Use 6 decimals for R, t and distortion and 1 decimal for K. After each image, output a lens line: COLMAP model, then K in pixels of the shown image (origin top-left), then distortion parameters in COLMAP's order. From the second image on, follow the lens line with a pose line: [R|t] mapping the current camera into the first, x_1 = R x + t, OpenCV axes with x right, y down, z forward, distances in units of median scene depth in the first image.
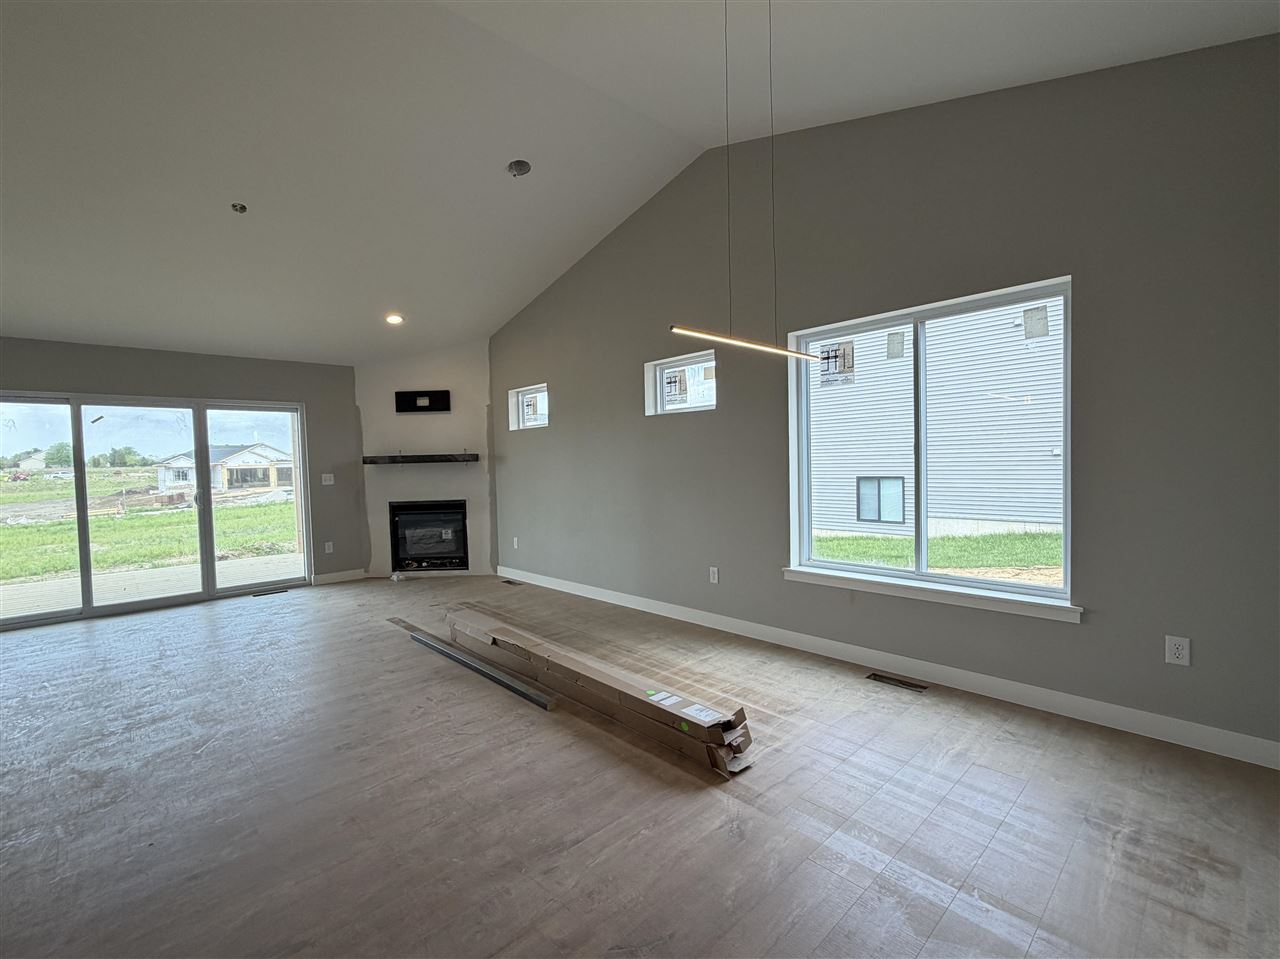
lens RADIAL K [[572.5, 0, 648.6], [0, 572.5, 481.9], [0, 0, 1]] dist [-0.003853, 0.000441]
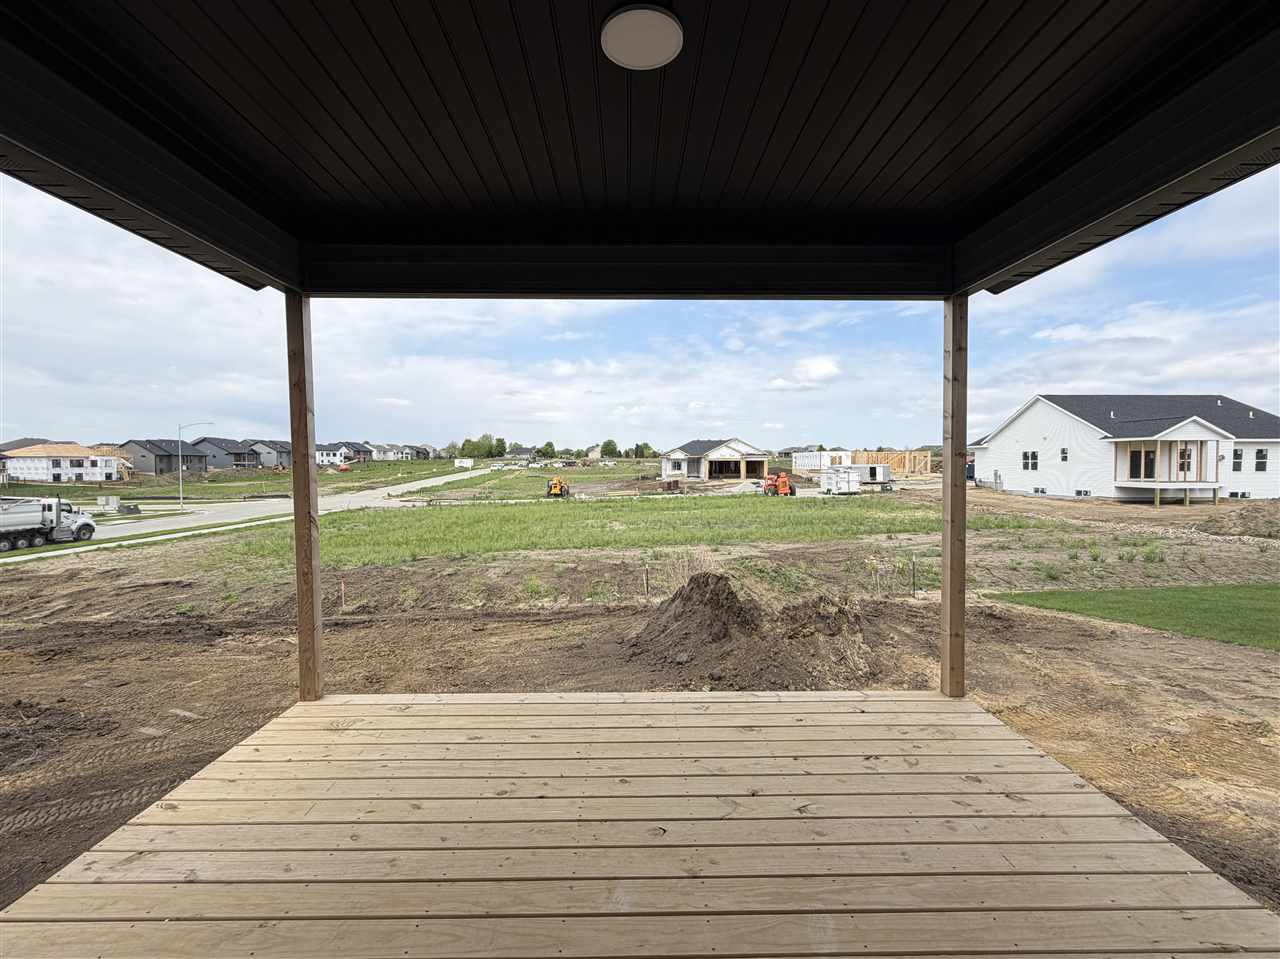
lens RADIAL K [[572.5, 0, 637.5], [0, 572.5, 478.0], [0, 0, 1]] dist [-0.003853, 0.000441]
pose [[0.729375, 0.041526, -0.682852, -0.066562], [-0.042125, 0.998988, 0.015756, -0.000972], [0.682816, 0.017273, 0.730386, 0.078557]]
